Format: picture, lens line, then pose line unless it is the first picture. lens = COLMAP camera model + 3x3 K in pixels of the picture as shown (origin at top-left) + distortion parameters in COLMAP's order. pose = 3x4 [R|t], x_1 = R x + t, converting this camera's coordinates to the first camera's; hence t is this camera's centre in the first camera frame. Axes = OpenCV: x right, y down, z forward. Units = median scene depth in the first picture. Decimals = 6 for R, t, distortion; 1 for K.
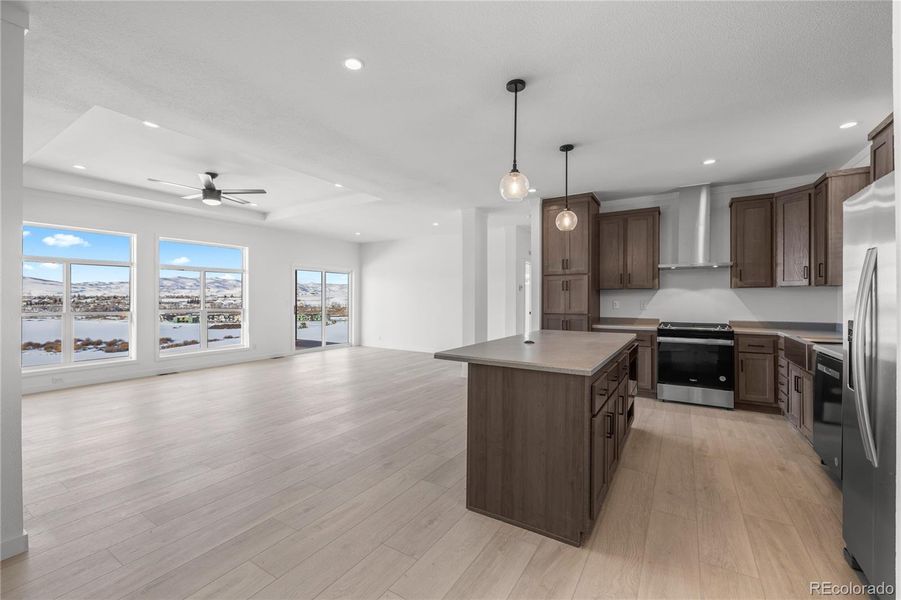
lens RADIAL K [[375.8, 0, 448.1], [0, 375.8, 297.6], [0, 0, 1]] dist [0.001368, -0.000453]
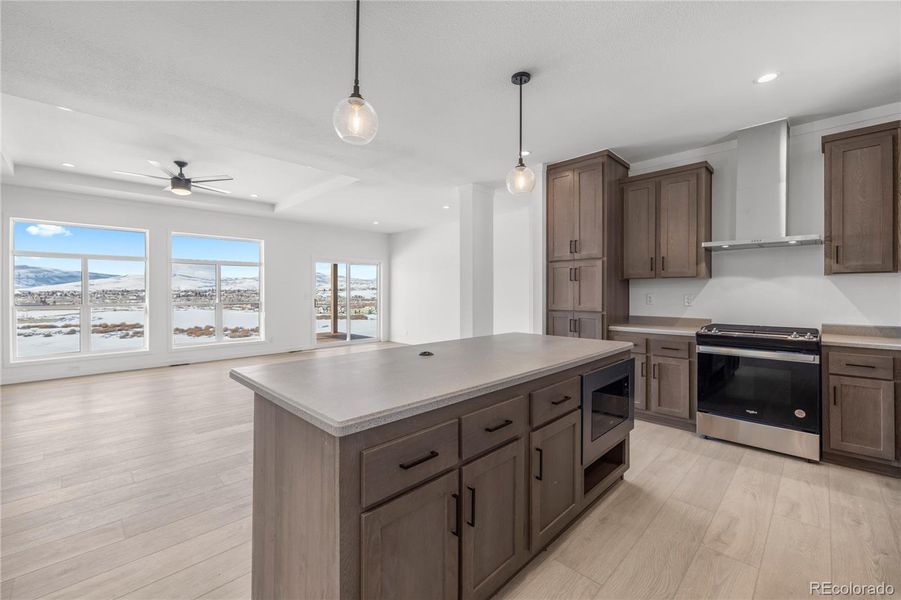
lens RADIAL K [[375.8, 0, 446.9], [0, 375.8, 292.6], [0, 0, 1]] dist [0.001368, -0.000453]
pose [[0.974601, -0.000372, -0.223946, 0.251061], [0.001378, 0.999990, 0.004337, 0.002031], [0.223942, -0.004535, 0.974592, 0.205367]]
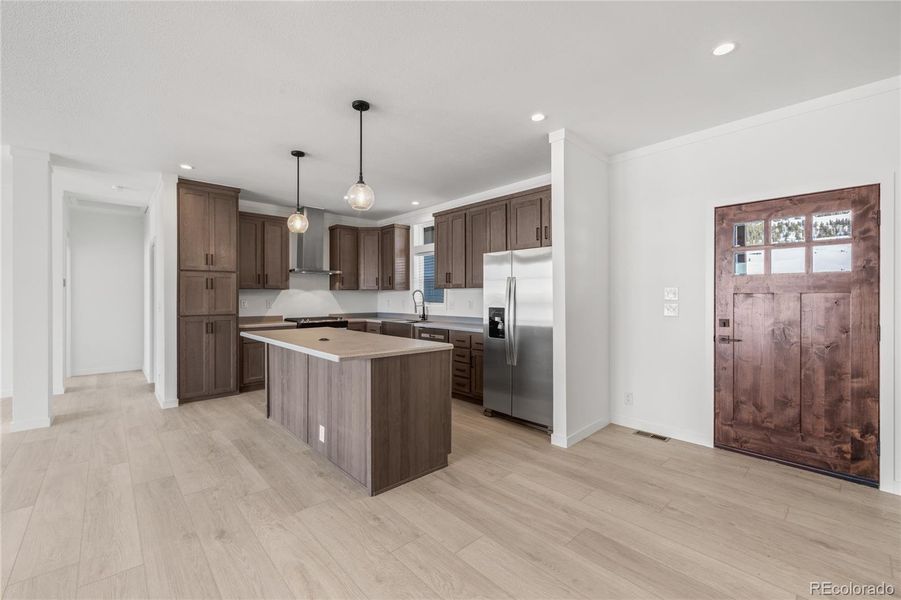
lens RADIAL K [[375.8, 0, 439.5], [0, 375.8, 297.5], [0, 0, 1]] dist [0.001368, -0.000453]
pose [[0.278723, -0.001966, 0.960370, -0.429102], [0.000227, 0.999998, 0.001982, -0.000476], [-0.960372, -0.000334, 0.278723, 0.246473]]
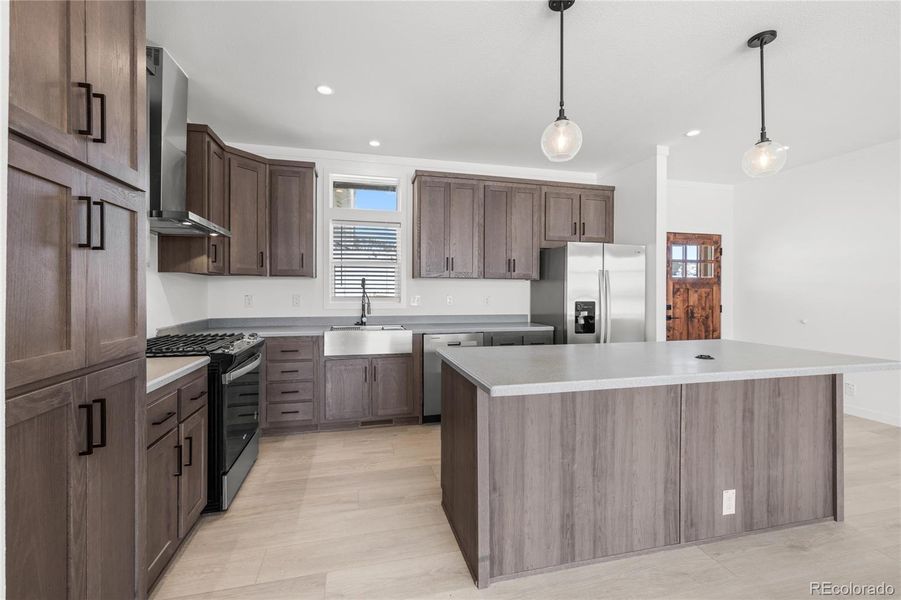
lens RADIAL K [[375.8, 0, 453.2], [0, 375.8, 296.7], [0, 0, 1]] dist [0.001368, -0.000453]
pose [[-0.716934, -0.007139, 0.697105, 0.053359], [0.000870, 0.999938, 0.011135, 0.004485], [-0.697141, 0.008590, -0.716883, 1.101825]]
